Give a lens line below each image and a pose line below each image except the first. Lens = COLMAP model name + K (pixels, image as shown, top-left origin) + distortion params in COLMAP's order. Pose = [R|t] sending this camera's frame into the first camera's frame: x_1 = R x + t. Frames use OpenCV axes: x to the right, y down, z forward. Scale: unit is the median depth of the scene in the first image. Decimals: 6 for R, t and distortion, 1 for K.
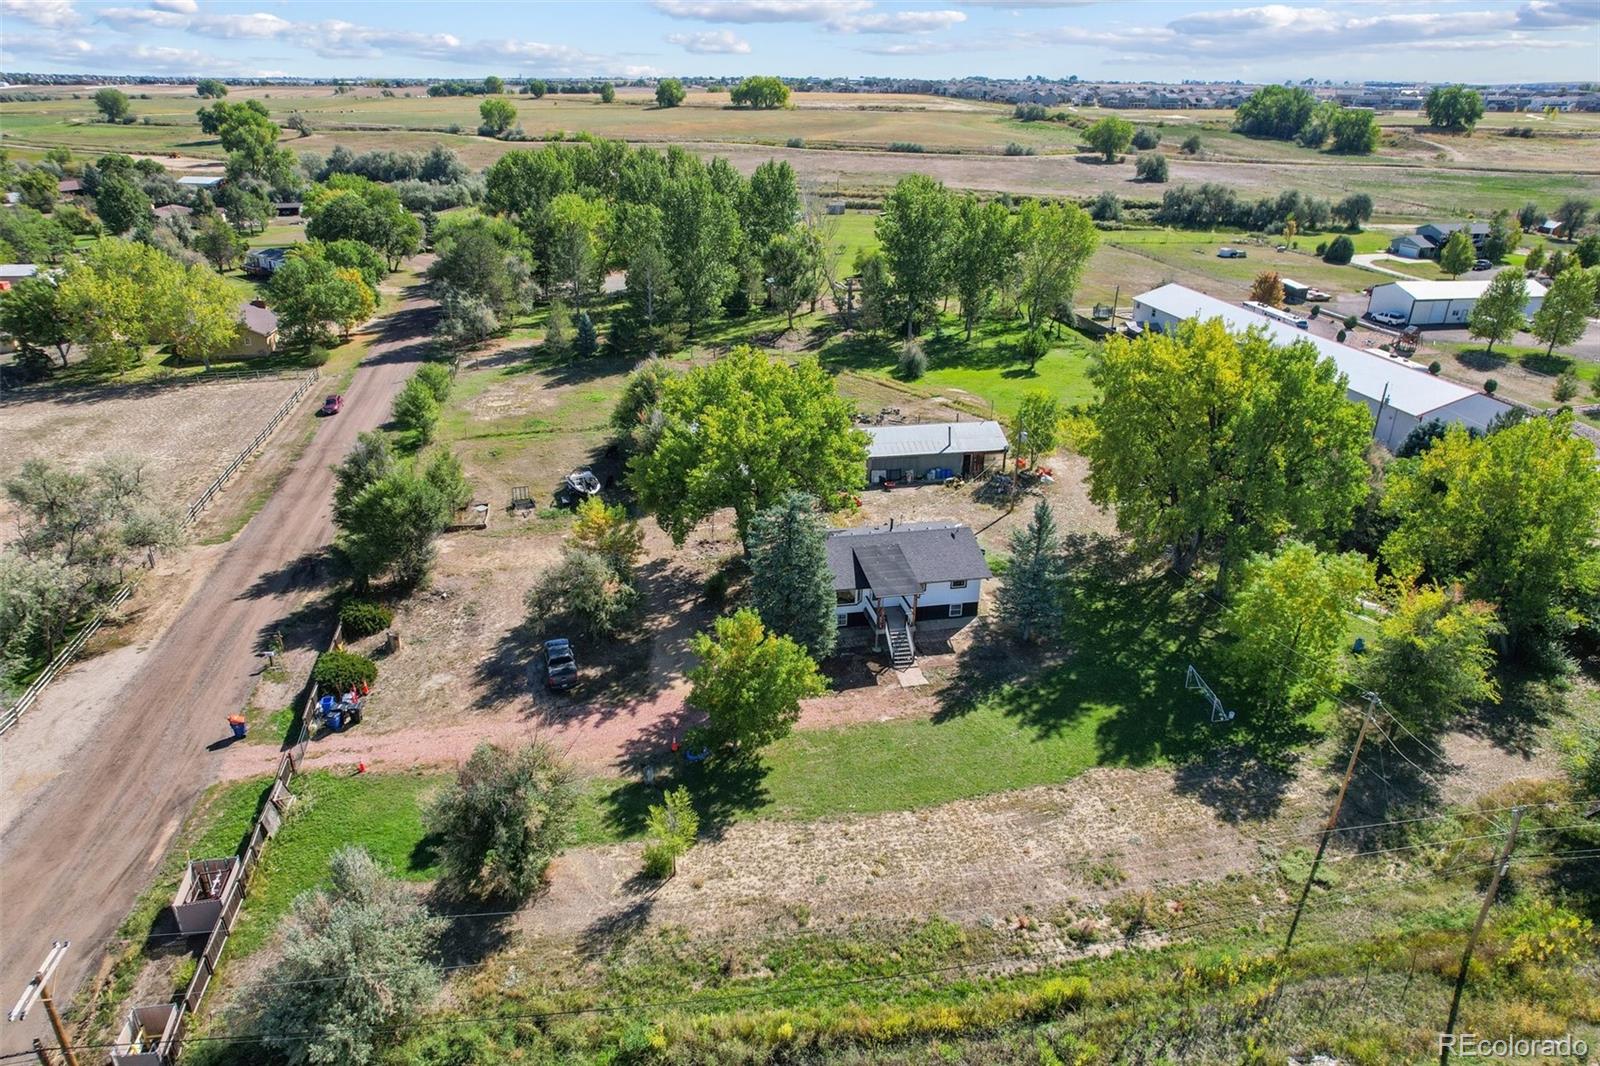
lens RADIAL K [[1043.7, 0, 791.8], [0, 1043.7, 537.7], [0, 0, 1]] dist [-0.081990, 0.074905]
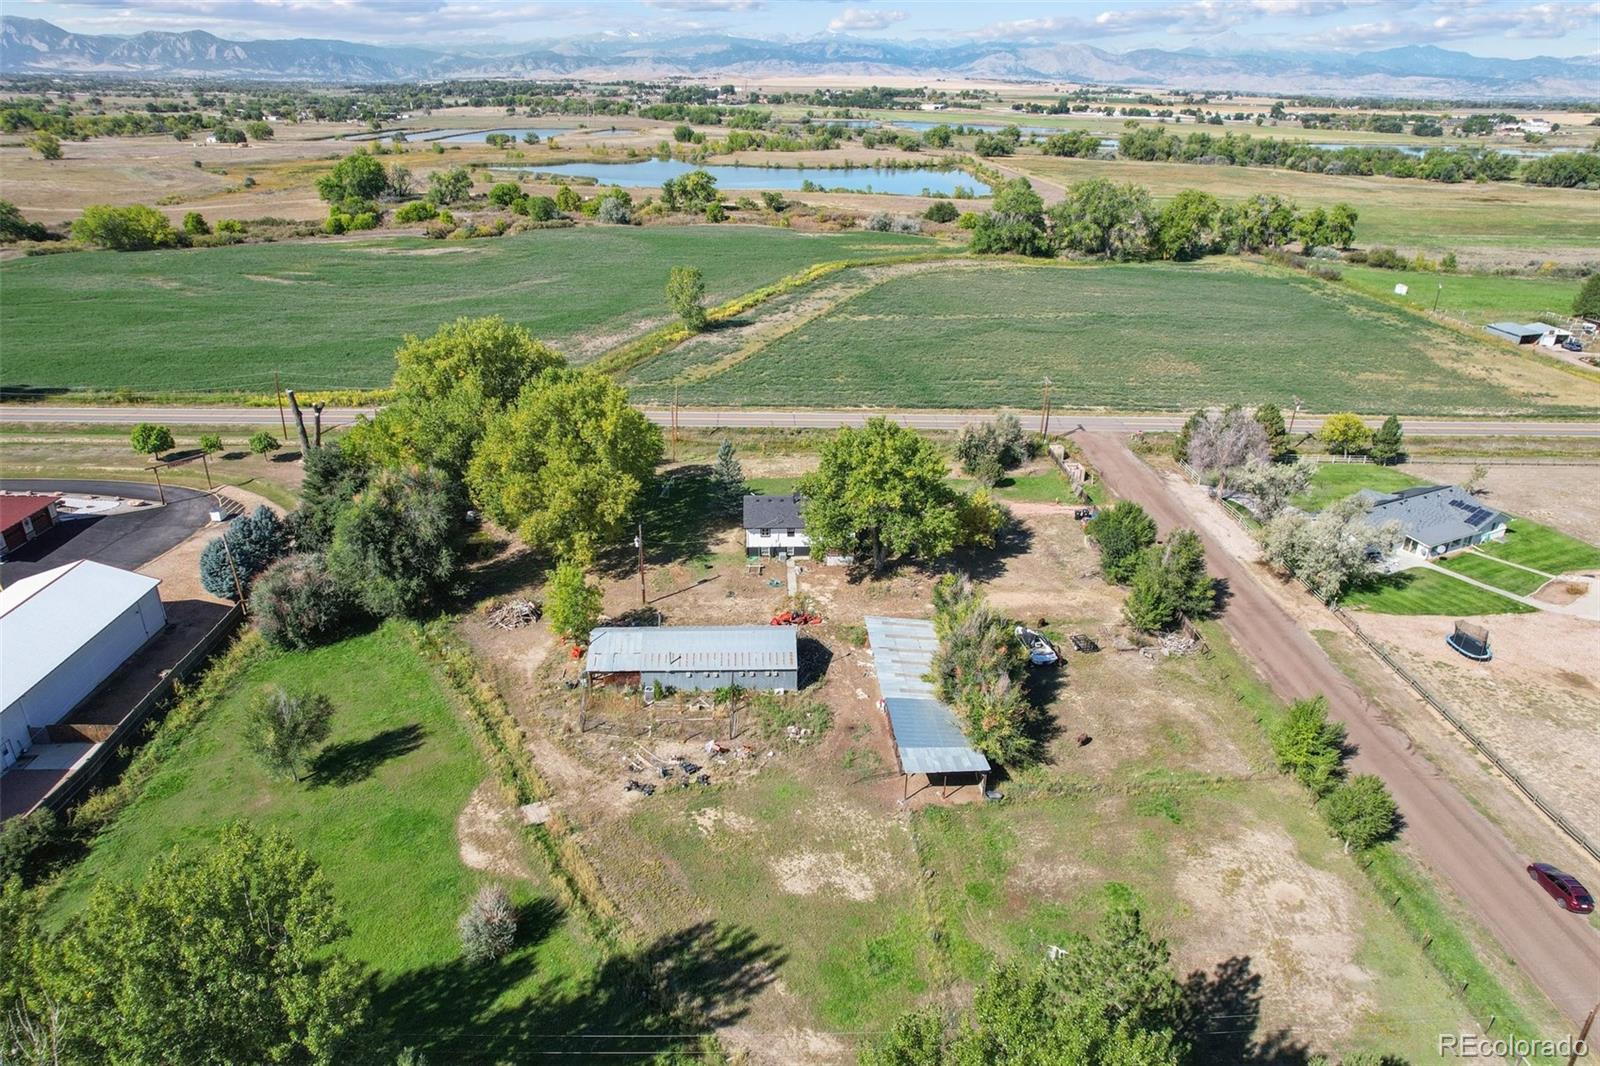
lens RADIAL K [[1043.7, 0, 791.8], [0, 1043.7, 537.7], [0, 0, 1]] dist [-0.081990, 0.074905]
pose [[-0.986684, -0.087853, 0.136878, -0.137150], [0.041764, 0.676498, 0.735259, -1.280906], [-0.157192, 0.731185, -0.663821, 2.364975]]
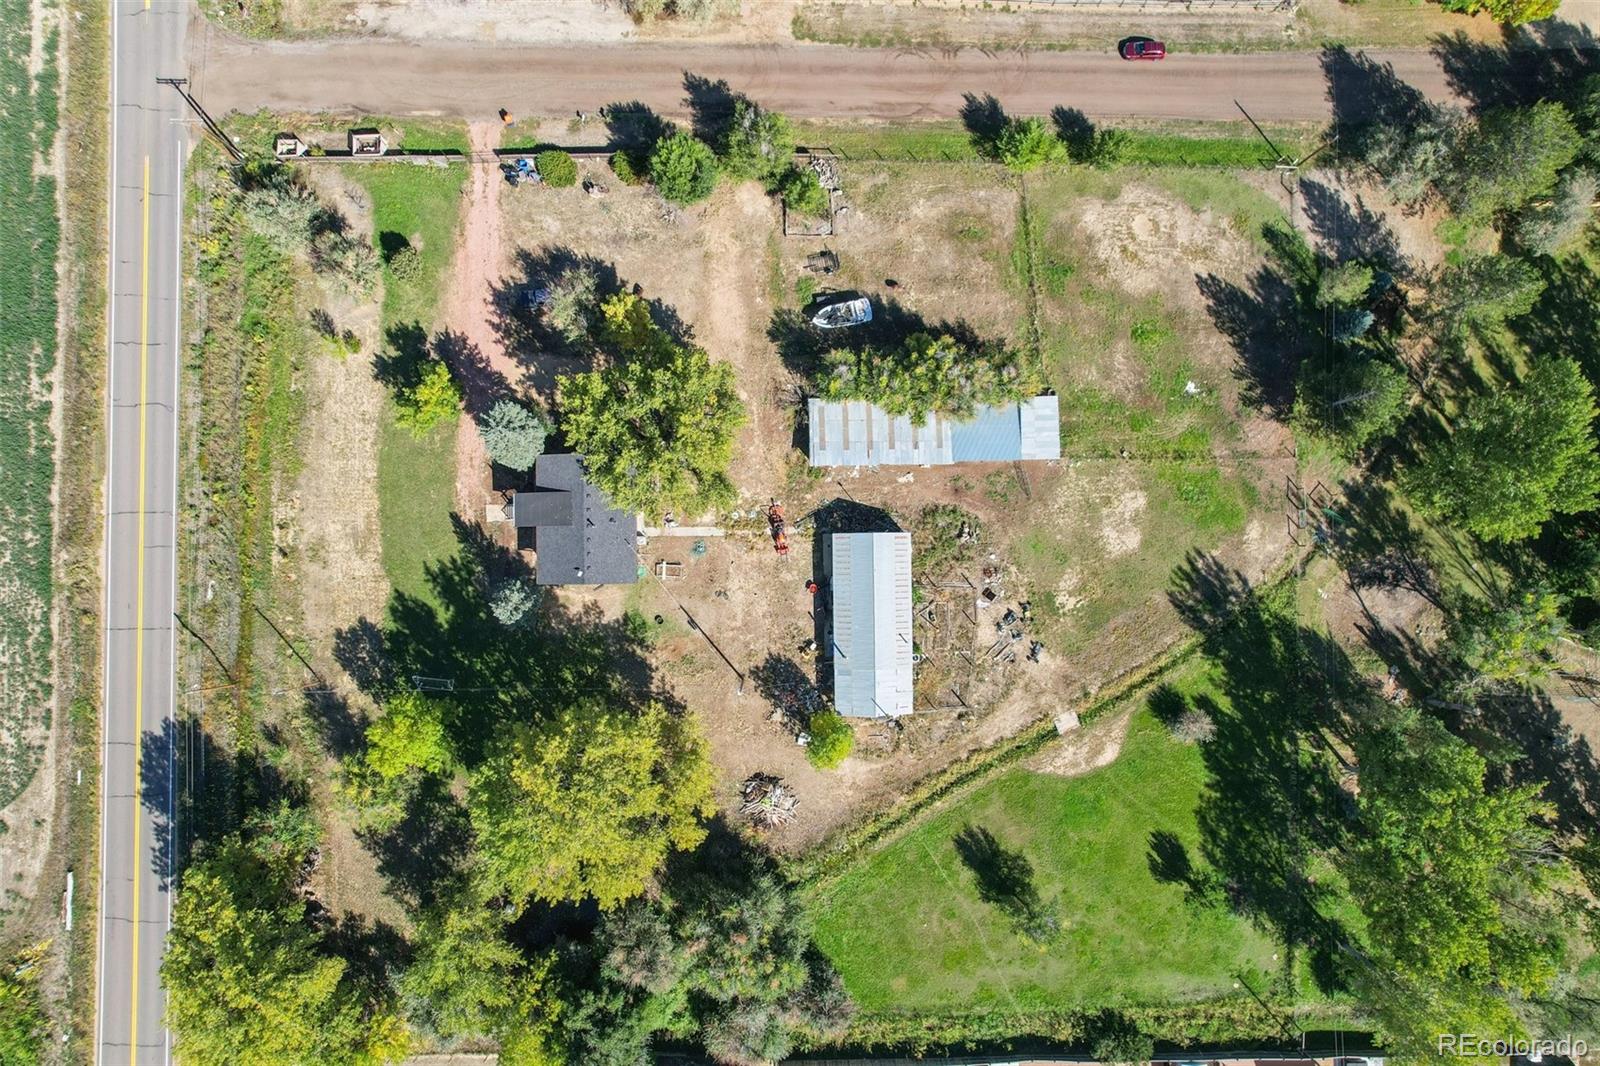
lens RADIAL K [[1043.7, 0, 791.8], [0, 1043.7, 537.7], [0, 0, 1]] dist [-0.081990, 0.074905]
pose [[-0.186838, 0.981927, -0.030187, 0.117297], [-0.415590, -0.051159, 0.908112, -1.526344], [0.890155, 0.182216, 0.417637, 0.756526]]
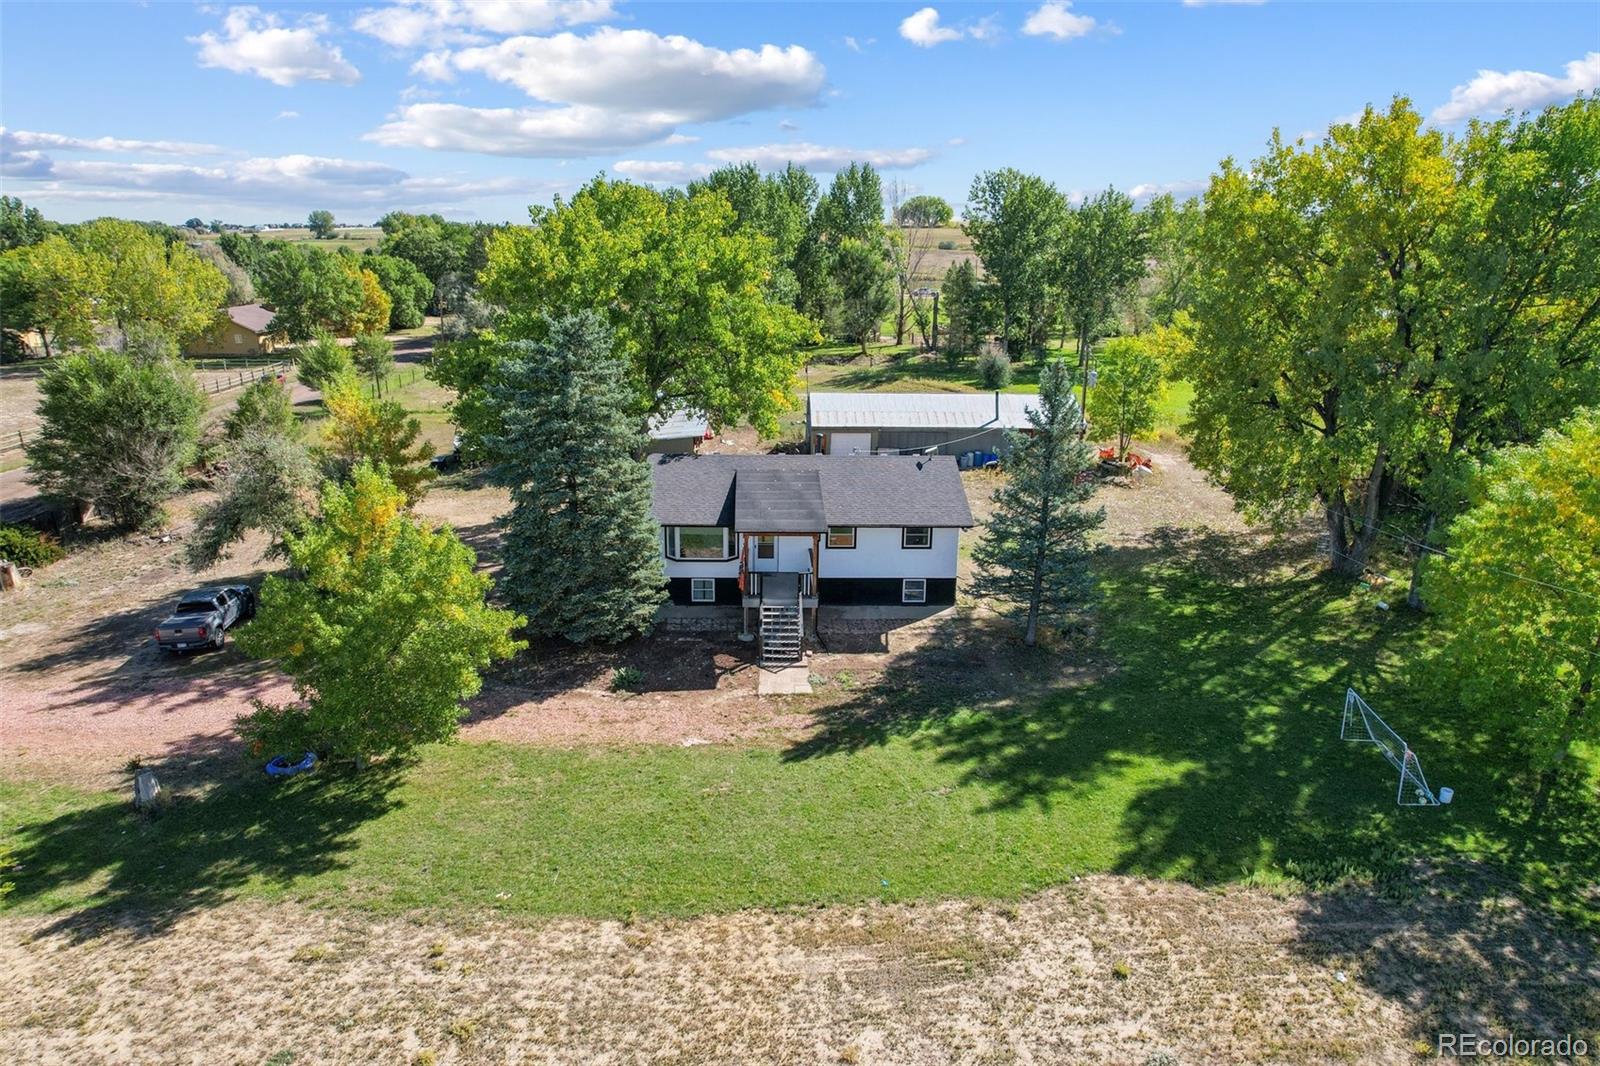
lens RADIAL K [[1065.2, 0, 800.0], [0, 1065.2, 533.0], [0, 0, 1]] dist [-0.136728, 0.126900]
pose [[0.986105, 0.058329, -0.155543, 0.202987], [-0.081032, 0.986274, -0.143866, 0.138348], [0.145017, 0.154471, 0.977297, 0.482631]]
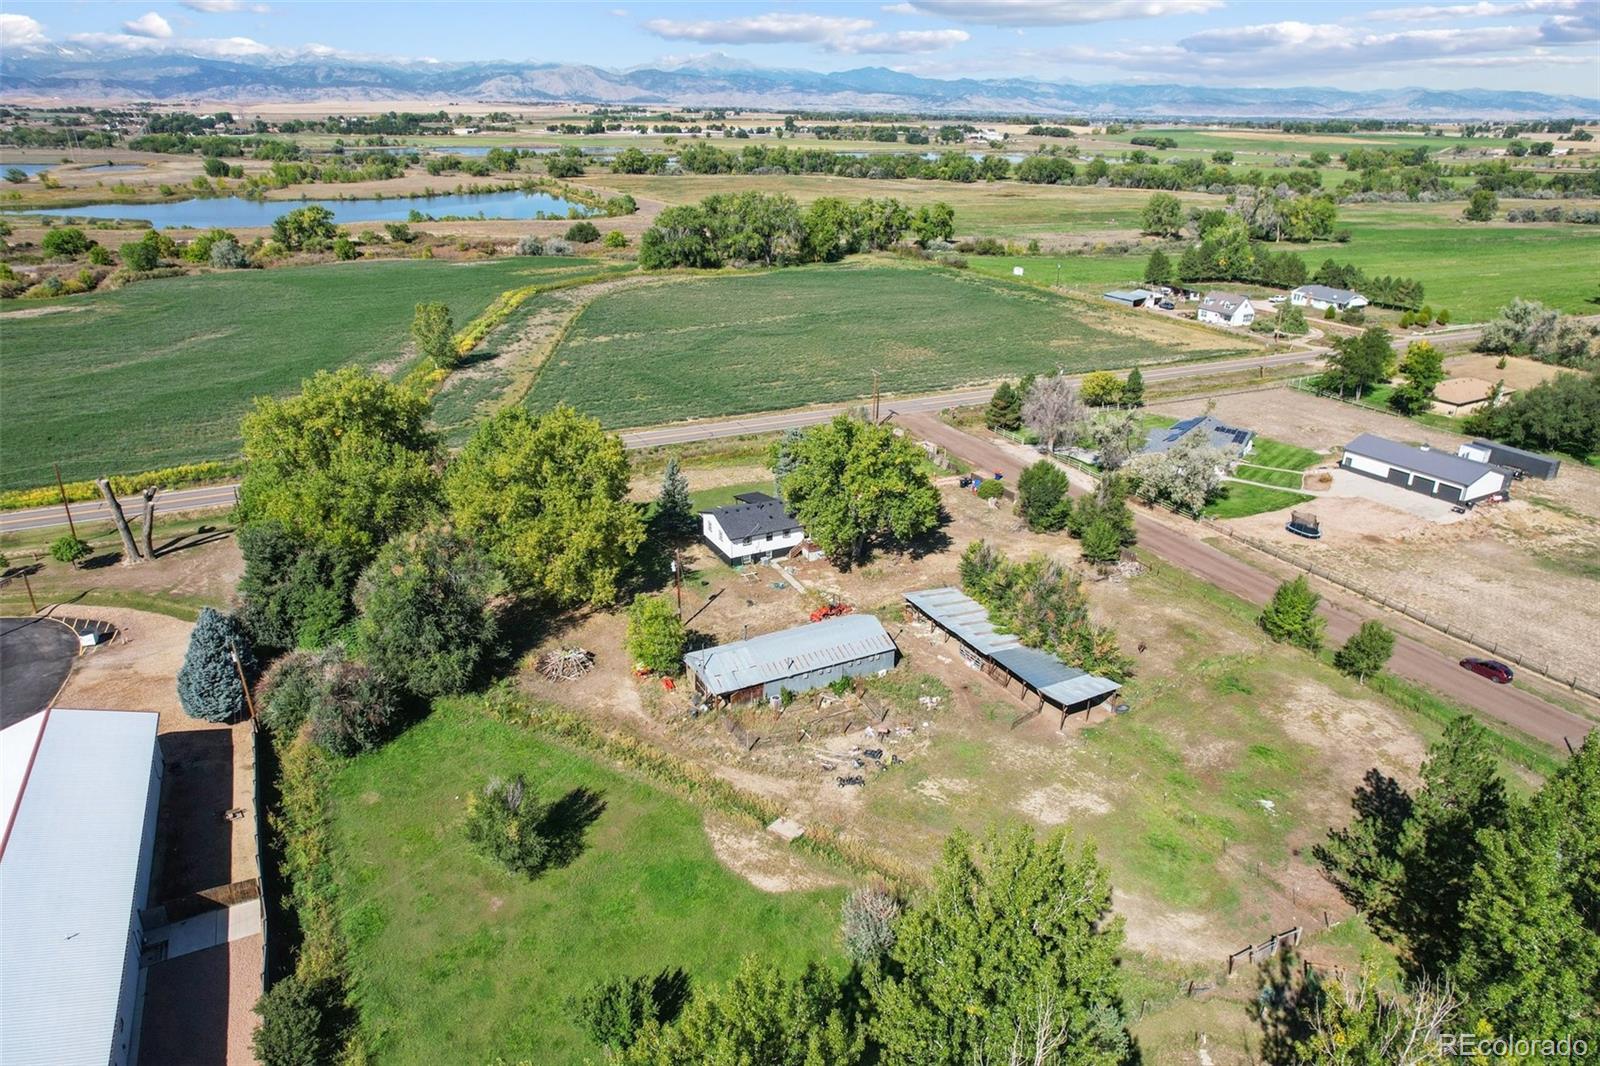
lens RADIAL K [[1043.7, 0, 791.8], [0, 1043.7, 537.7], [0, 0, 1]] dist [-0.081990, 0.074905]
pose [[-0.962440, 0.086637, -0.257300, 0.533921], [-0.126035, 0.696833, 0.706073, -1.283544], [0.240467, 0.711982, -0.659741, 2.403510]]
